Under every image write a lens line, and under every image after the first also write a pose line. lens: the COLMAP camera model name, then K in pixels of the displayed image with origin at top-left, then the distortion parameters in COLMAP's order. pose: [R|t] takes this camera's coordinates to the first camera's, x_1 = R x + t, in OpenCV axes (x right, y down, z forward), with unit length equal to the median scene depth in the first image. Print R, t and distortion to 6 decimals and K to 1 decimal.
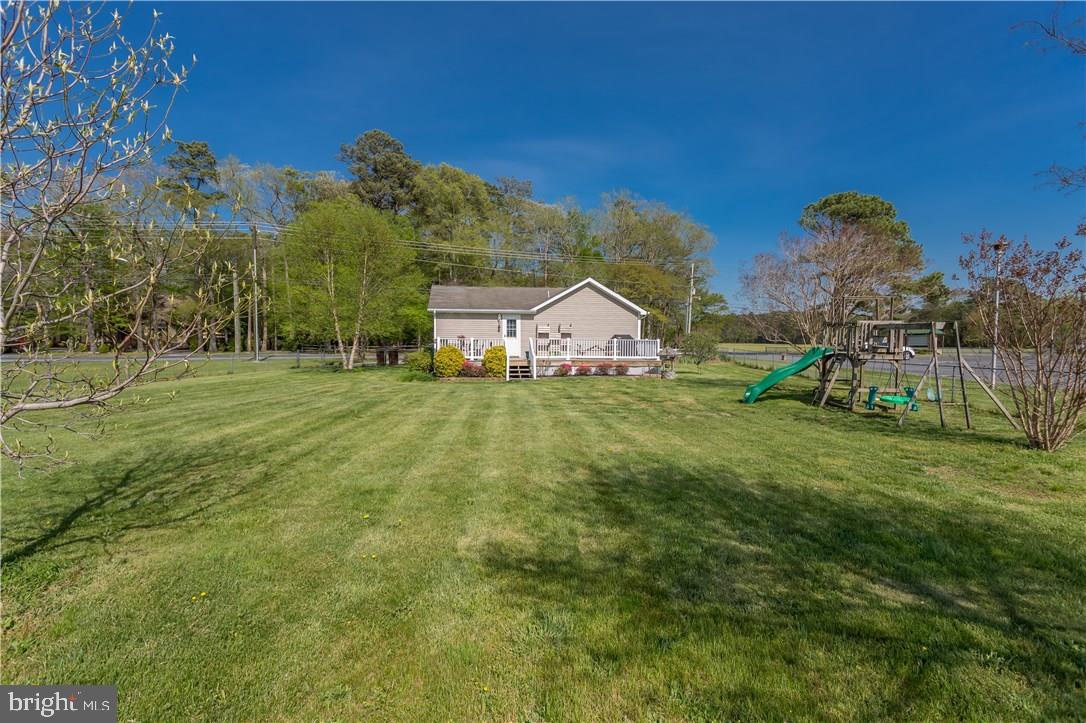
lens RADIAL K [[522.1, 0, 539.2], [0, 522.1, 360.0], [0, 0, 1]] dist [-0.001203, 0.001803]
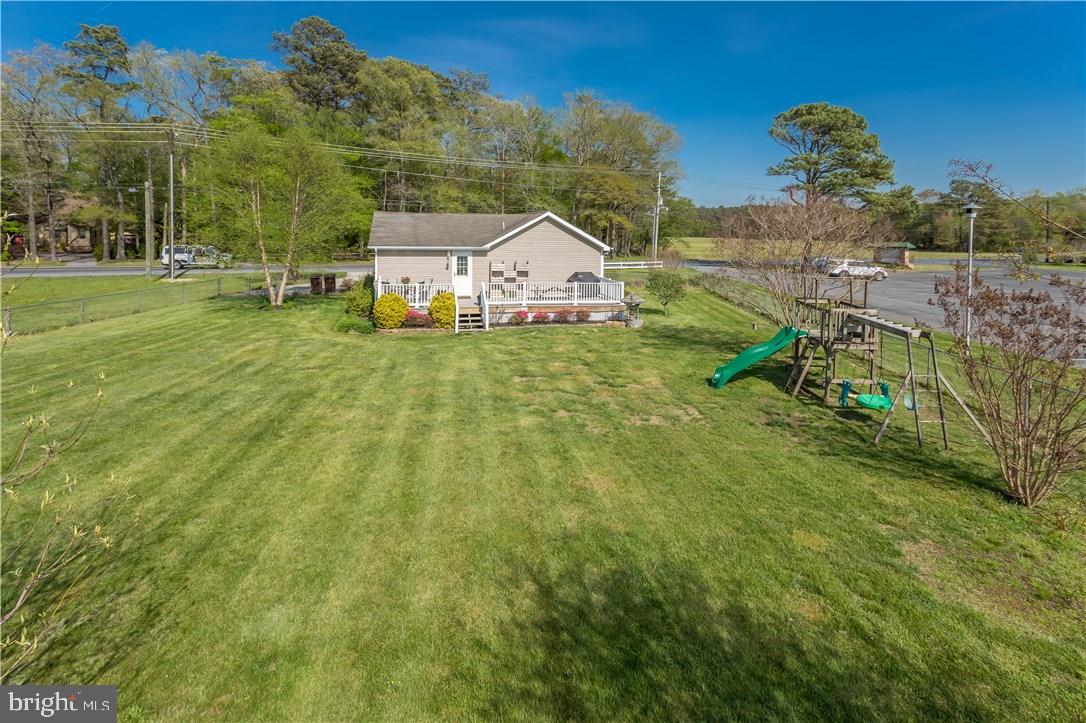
lens RADIAL K [[604.6, 0, 522.1], [0, 604.6, 469.6], [0, 0, 1]] dist [-0.000281, 0.000189]
pose [[0.997469, 0.004290, 0.070968, -0.023821], [-0.002953, 0.999816, -0.018937, 0.330008], [-0.071036, 0.018679, 0.997299, -0.047205]]
